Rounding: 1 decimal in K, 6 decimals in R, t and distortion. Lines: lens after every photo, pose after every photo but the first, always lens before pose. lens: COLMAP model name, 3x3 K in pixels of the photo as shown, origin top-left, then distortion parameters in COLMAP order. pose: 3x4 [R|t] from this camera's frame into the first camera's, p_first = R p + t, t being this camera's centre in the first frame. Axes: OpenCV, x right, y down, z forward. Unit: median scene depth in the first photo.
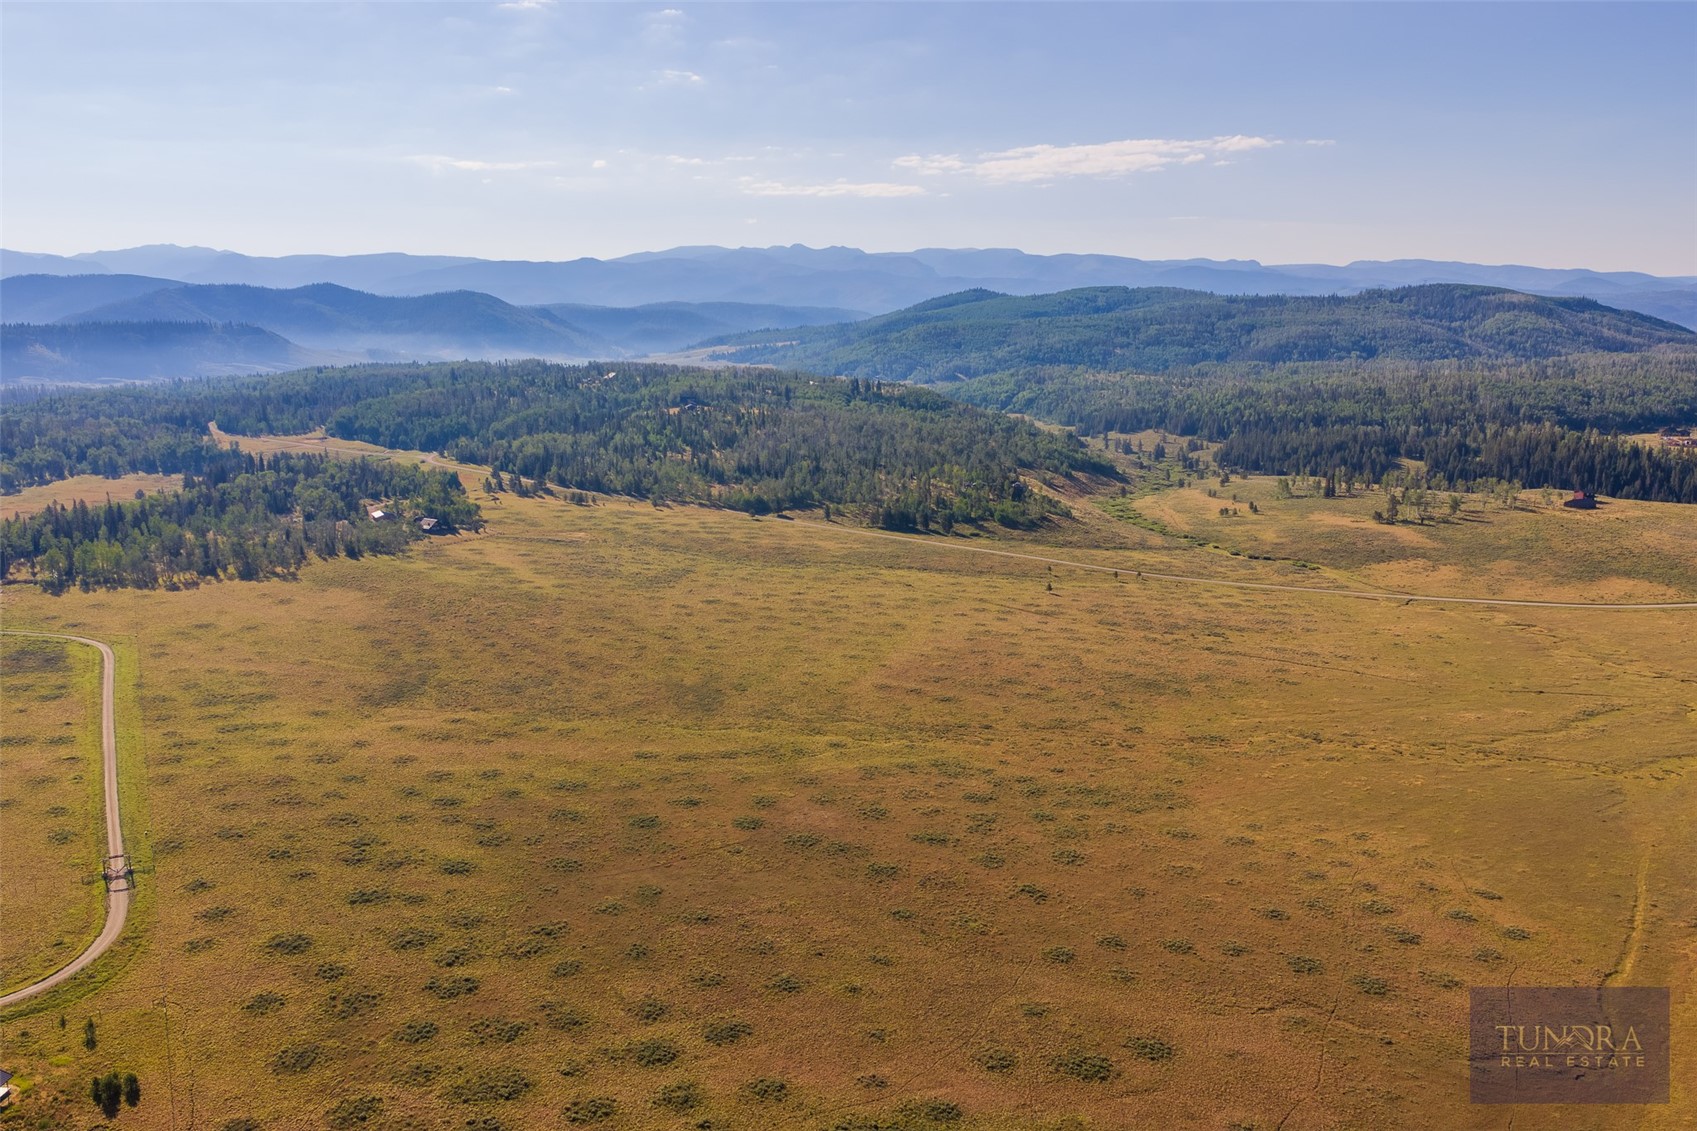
lens RADIAL K [[1401.3, 0, 851.7], [0, 1401.3, 561.8], [0, 0, 1]] dist [0.026270, -0.049436]
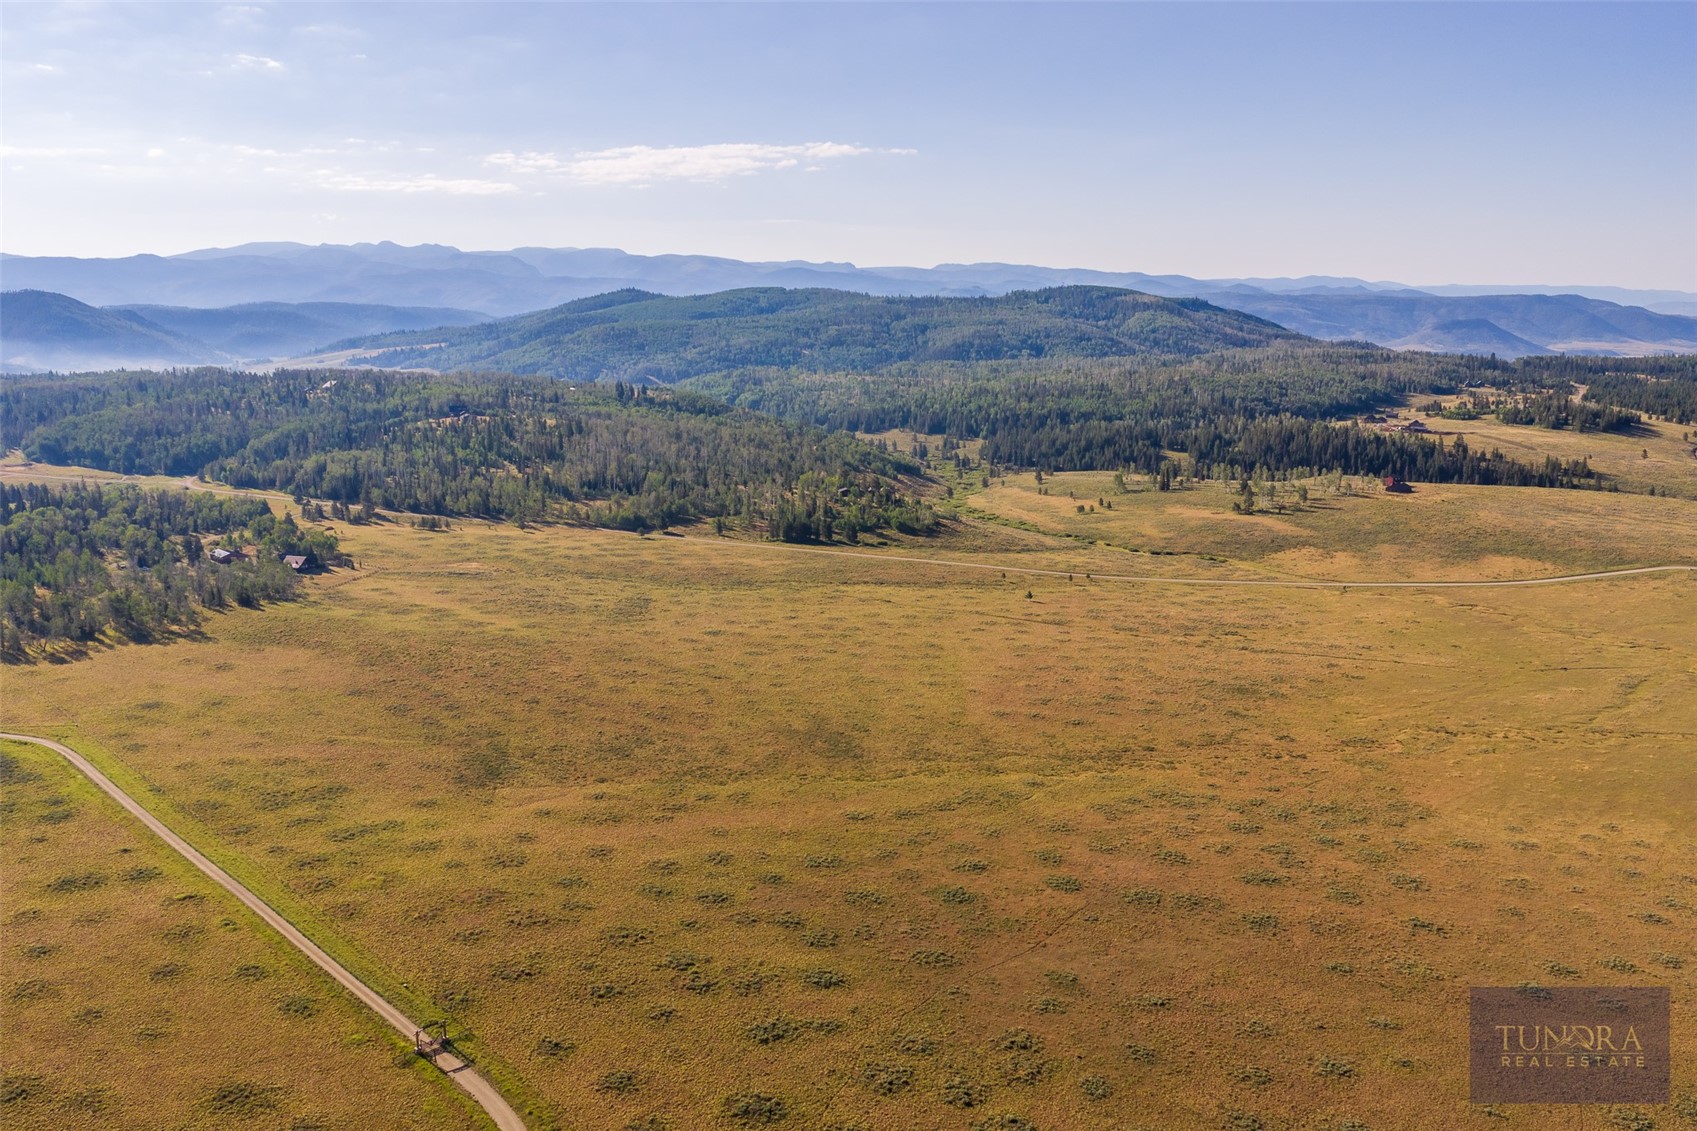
lens RADIAL K [[1401.3, 0, 851.7], [0, 1401.3, 561.8], [0, 0, 1]] dist [0.026270, -0.049436]
pose [[0.961312, -0.051154, 0.270669, -0.056677], [0.051295, 0.998662, 0.006556, -0.004185], [-0.270642, 0.007582, 0.962650, 0.022394]]
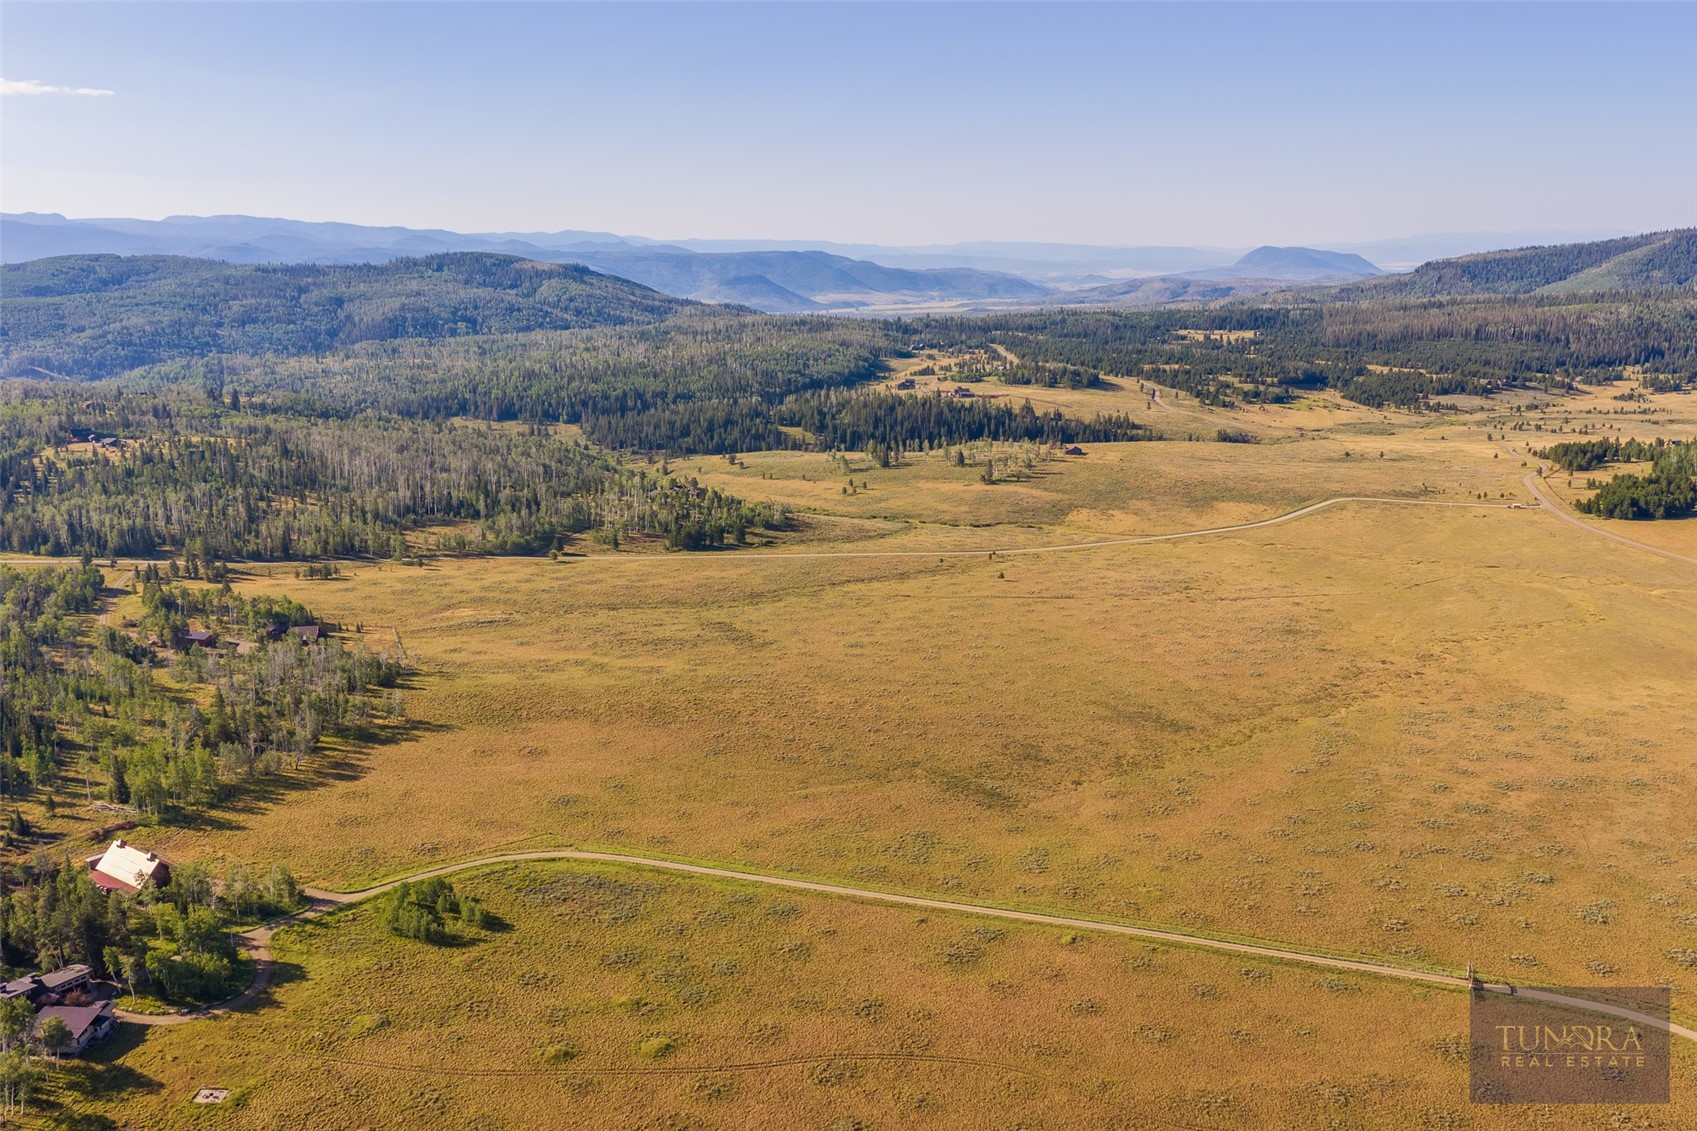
lens RADIAL K [[1401.3, 0, 851.7], [0, 1401.3, 561.8], [0, 0, 1]] dist [0.026270, -0.049436]
pose [[0.704970, -0.157033, 0.691634, -0.168854], [0.135714, 0.987028, 0.085771, -0.024797], [-0.696131, 0.033398, 0.717137, 0.065818]]
